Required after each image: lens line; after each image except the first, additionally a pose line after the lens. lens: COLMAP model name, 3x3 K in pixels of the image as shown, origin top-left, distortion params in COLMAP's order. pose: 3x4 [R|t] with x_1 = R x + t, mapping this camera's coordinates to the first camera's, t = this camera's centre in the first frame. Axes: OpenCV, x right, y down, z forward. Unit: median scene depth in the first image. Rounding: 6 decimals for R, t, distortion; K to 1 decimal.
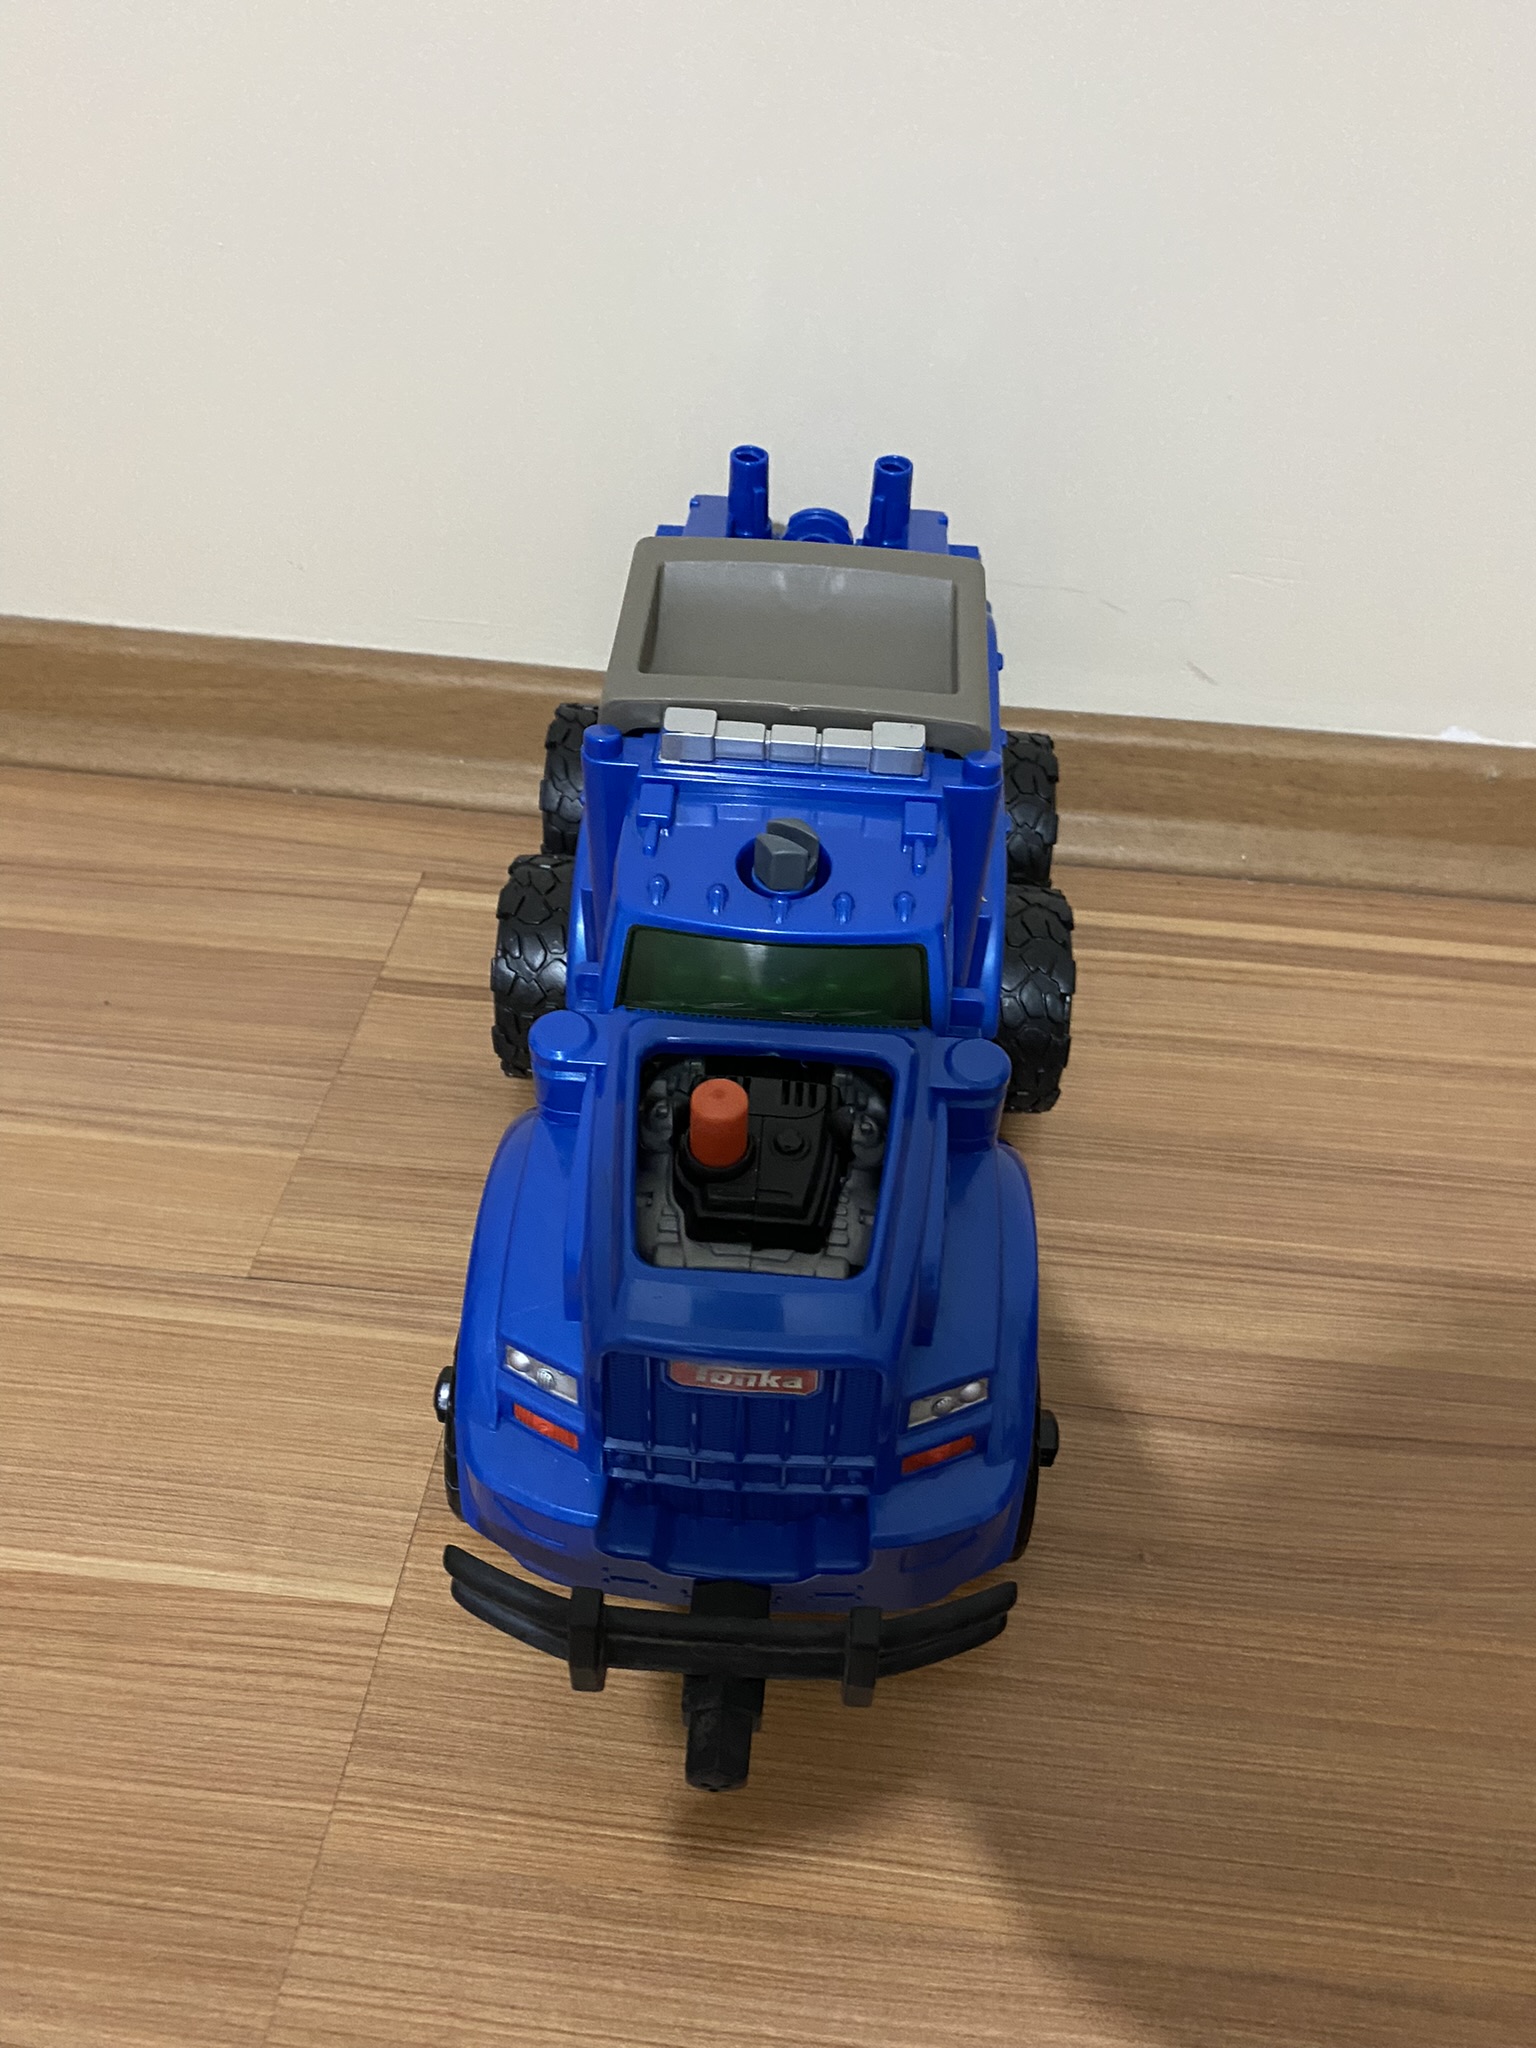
lens RADIAL K [[1599.8, 0, 790.7], [0, 1599.8, 998.3], [0, 0, 1]] dist [-0.011942, 0.010238]
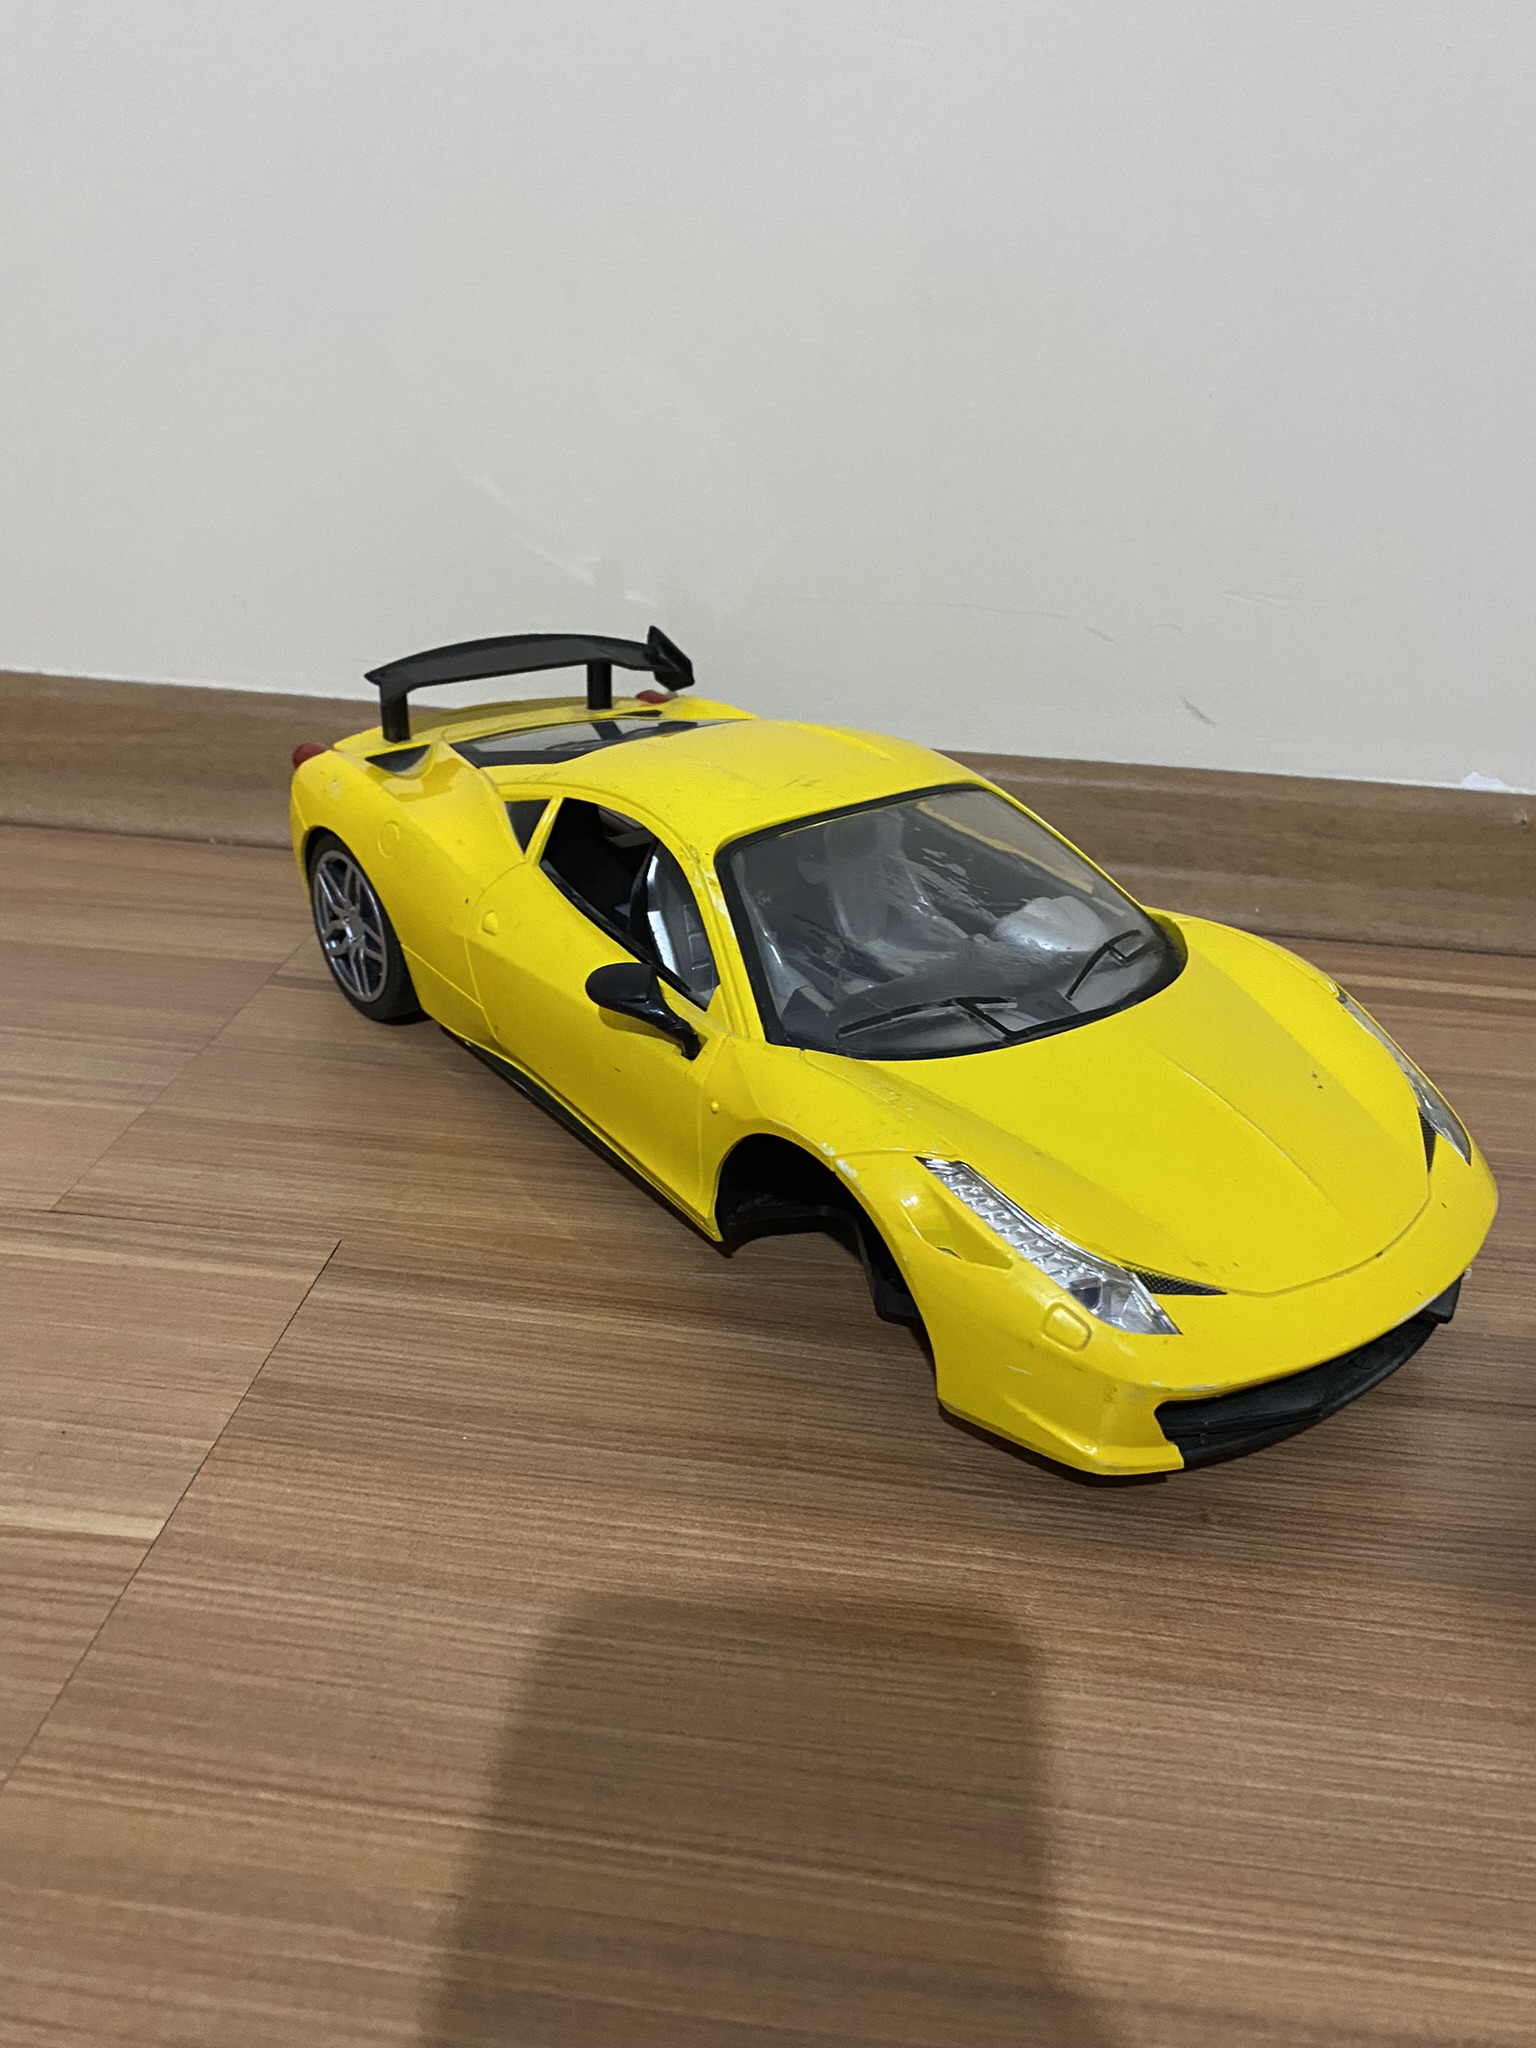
lens RADIAL K [[1599.8, 0, 782.2], [0, 1599.8, 982.5], [0, 0, 1]] dist [-0.011942, 0.010238]
pose [[0.999881, 0.015357, 0.001685, 0.019805], [-0.014114, 0.952397, -0.304534, 0.295432], [-0.006281, 0.304473, 0.952500, 0.204347]]
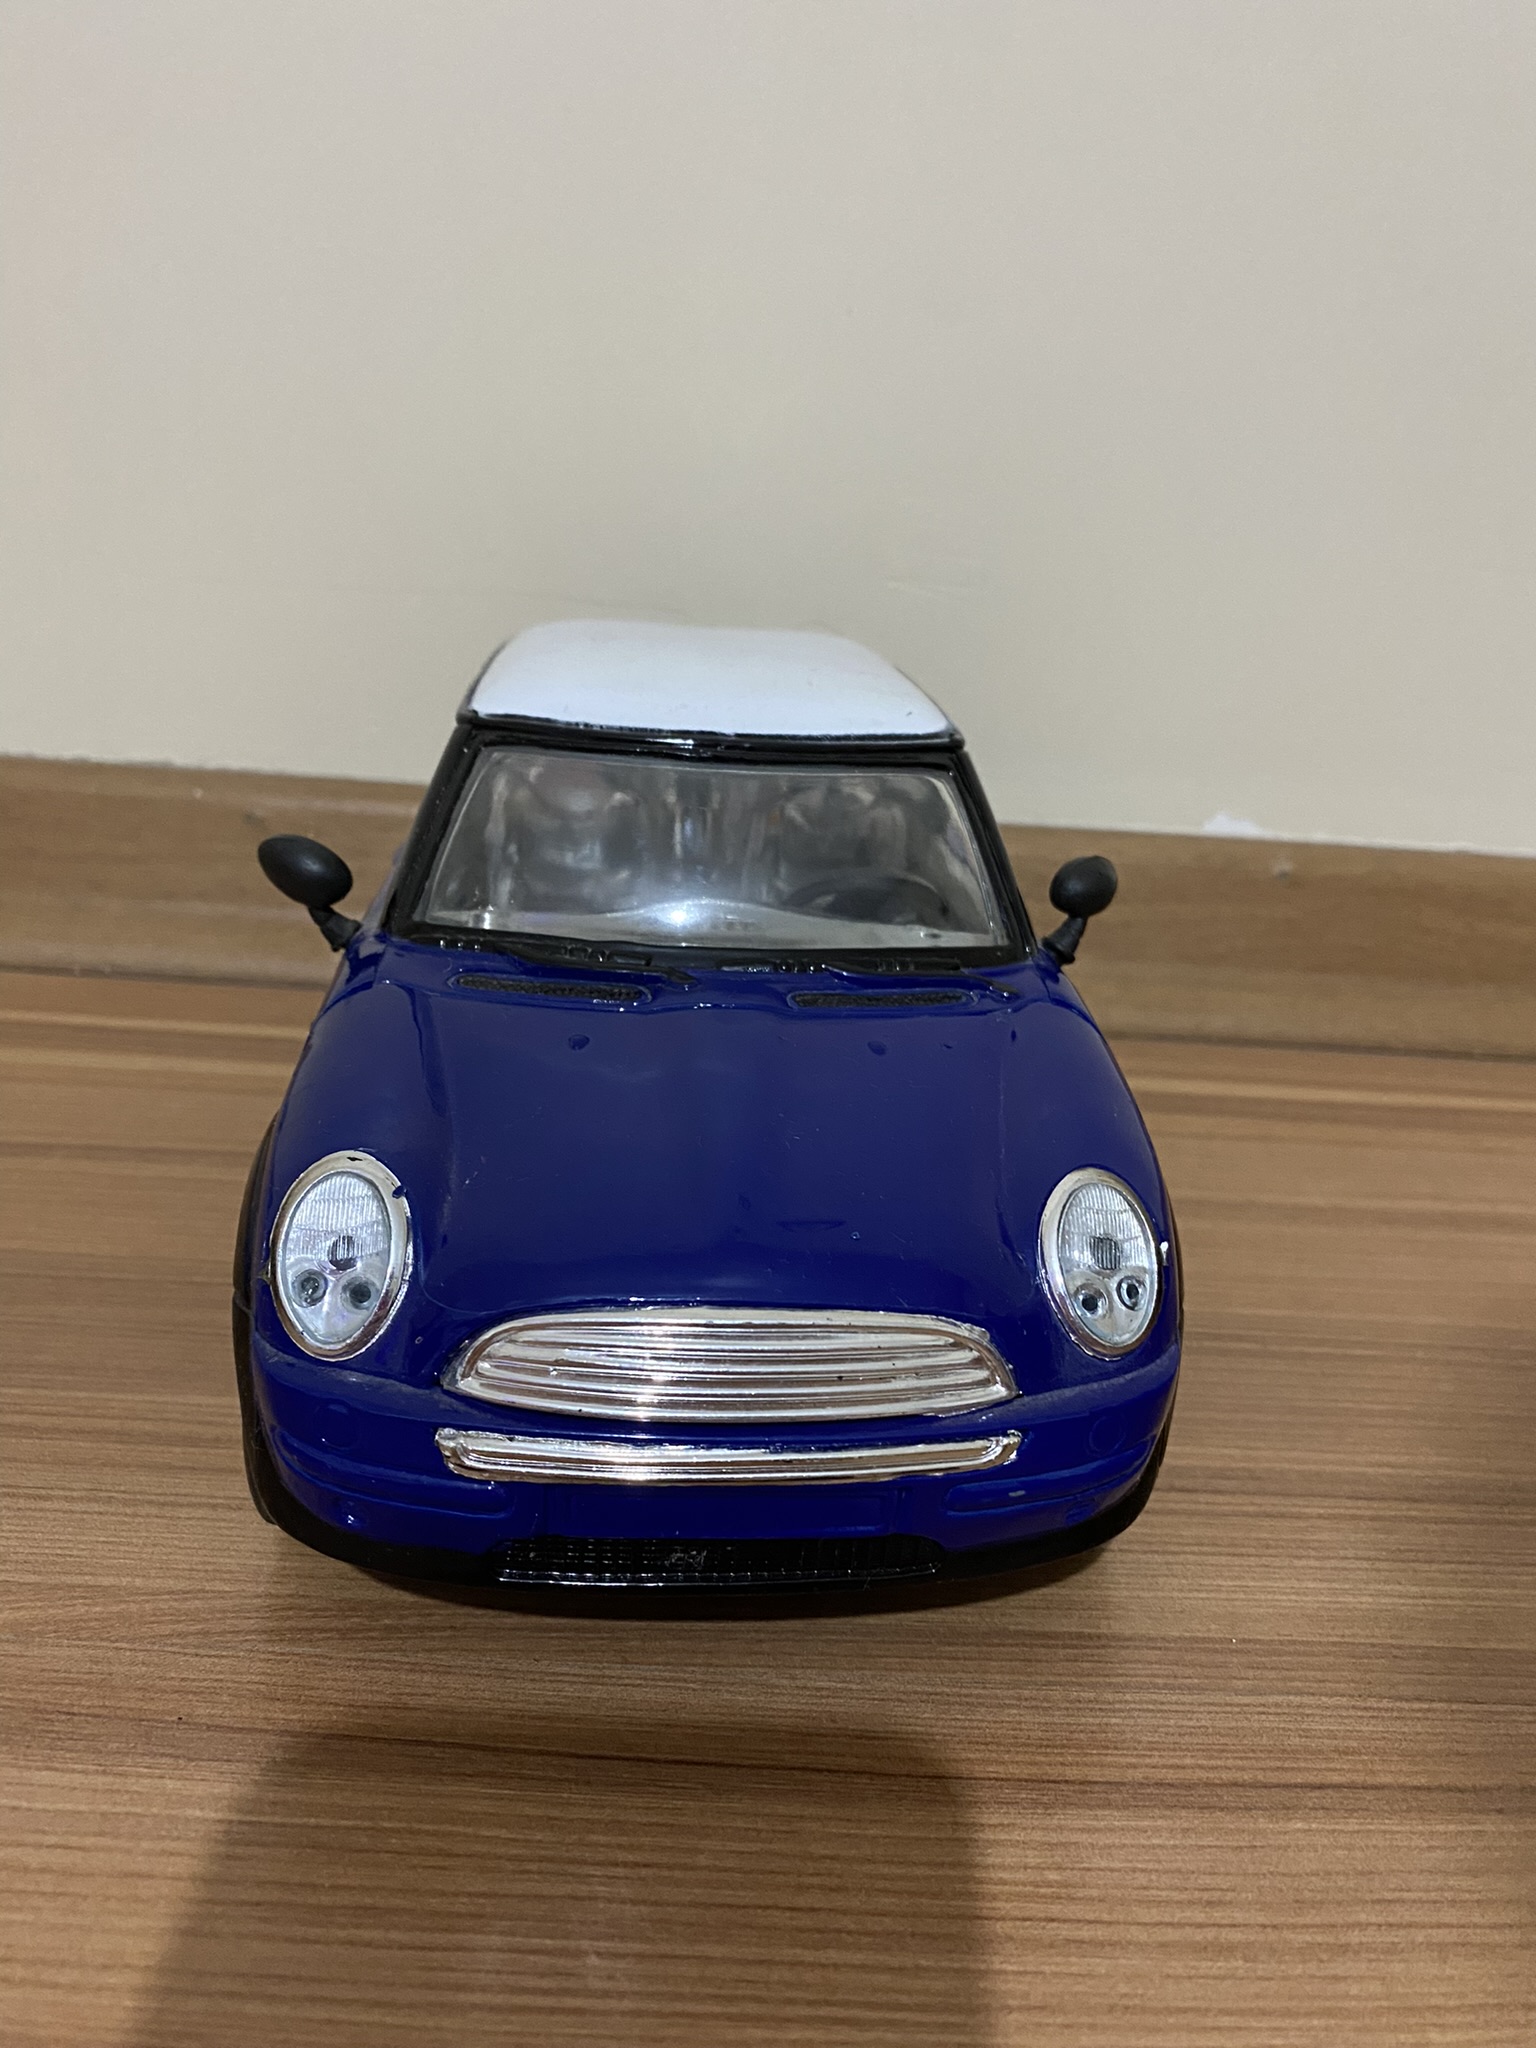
lens RADIAL K [[1599.8, 0, 799.4], [0, 1599.8, 1007.9], [0, 0, 1]] dist [-0.011942, 0.010238]
pose [[0.993210, -0.006587, 0.116146, 0.183998], [0.051013, 0.921945, -0.383947, 0.222705], [-0.104551, 0.387265, 0.916021, 0.507560]]
